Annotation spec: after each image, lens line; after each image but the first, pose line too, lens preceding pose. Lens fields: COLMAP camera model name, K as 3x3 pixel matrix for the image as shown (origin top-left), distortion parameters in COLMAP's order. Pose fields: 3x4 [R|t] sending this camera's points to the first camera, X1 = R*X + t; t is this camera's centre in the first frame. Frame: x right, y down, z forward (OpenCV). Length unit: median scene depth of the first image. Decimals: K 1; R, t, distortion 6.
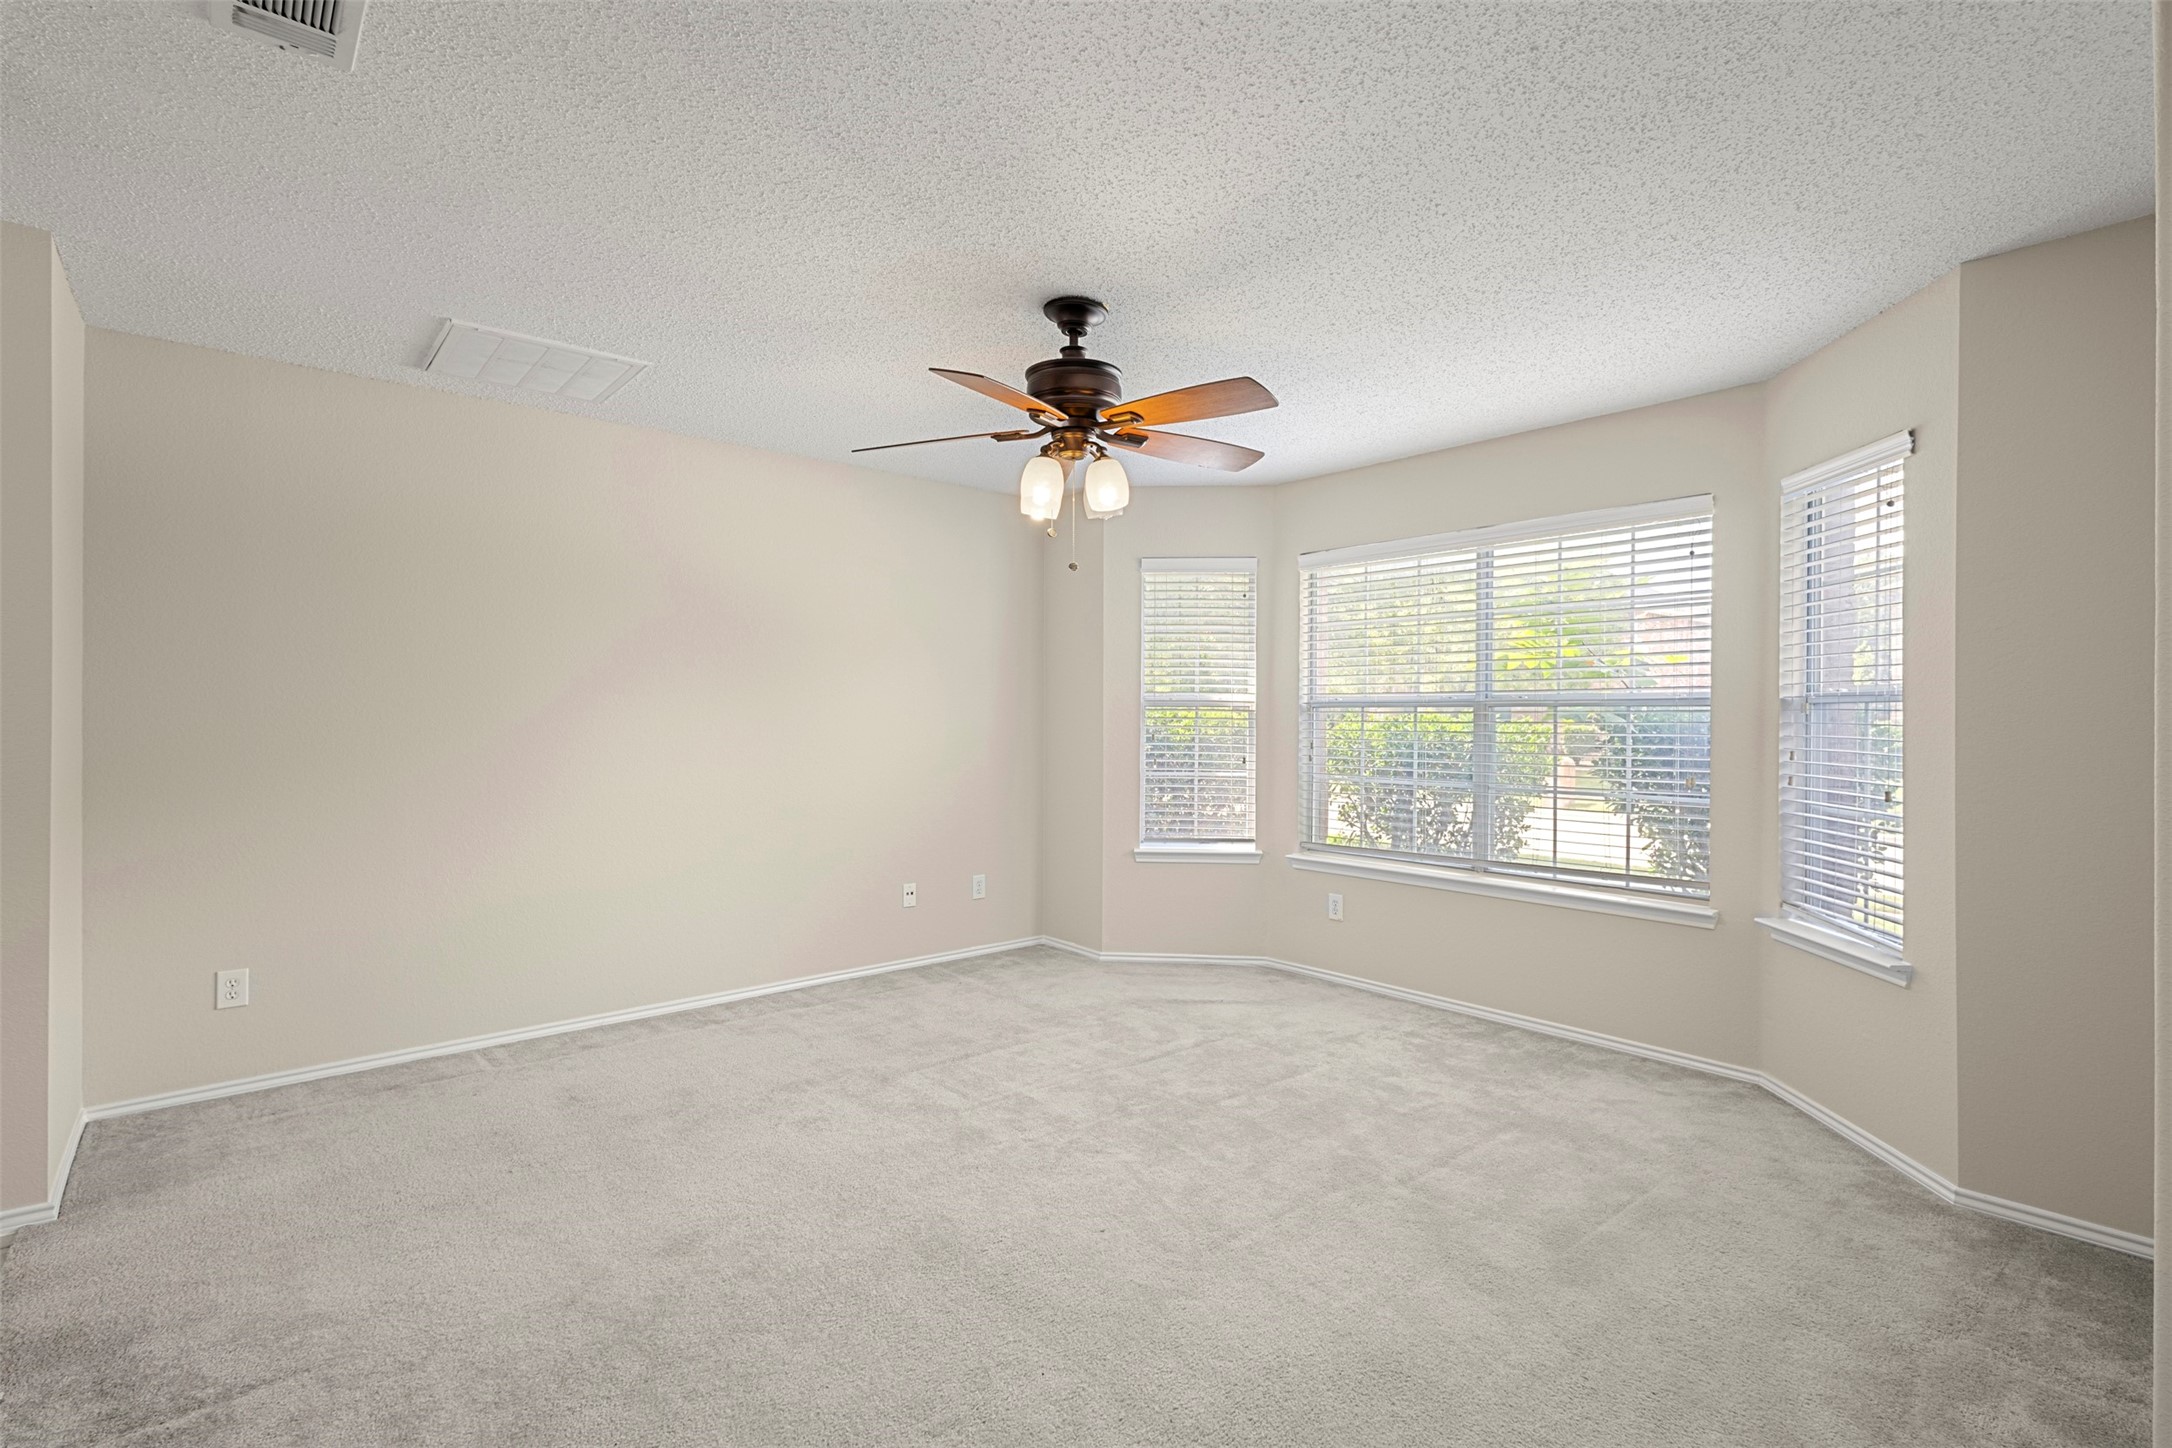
lens RADIAL K [[999.4, 0, 1082.7], [0, 999.4, 721.3], [0, 0, 1]] dist [0.012719, -0.000609]
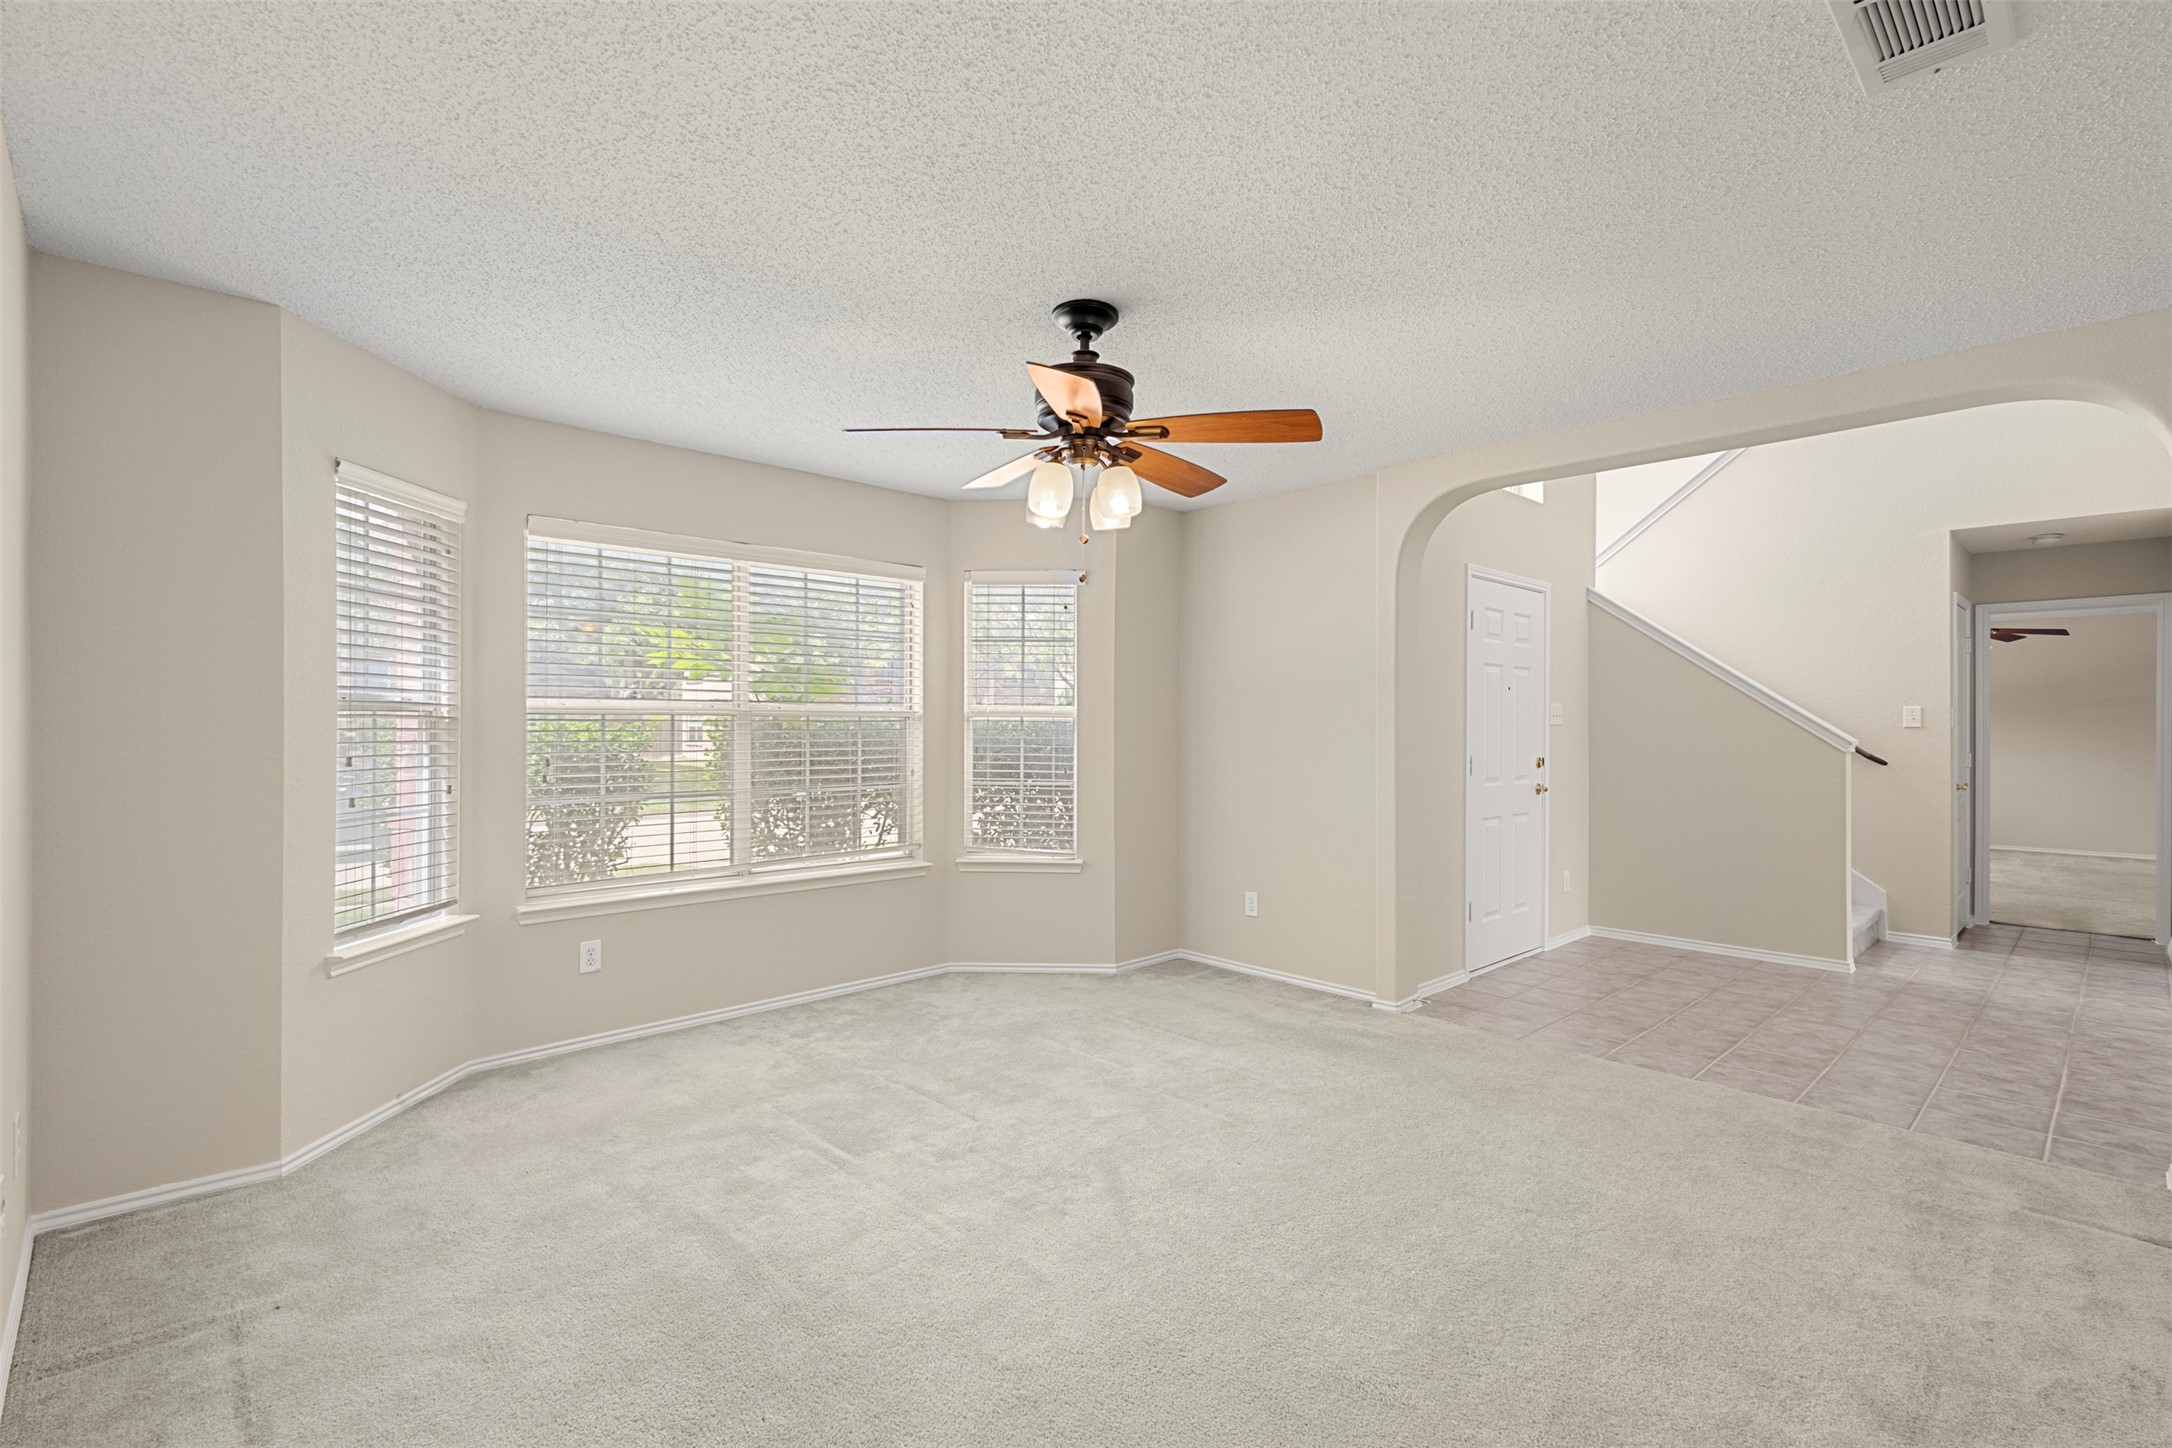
lens RADIAL K [[999.4, 0, 1082.7], [0, 999.4, 721.3], [0, 0, 1]] dist [0.012719, -0.000609]
pose [[-0.054462, -0.003238, 0.998511, -0.712225], [-0.001901, 0.999993, 0.003139, -0.014390], [-0.998514, -0.001727, -0.054468, 0.764301]]
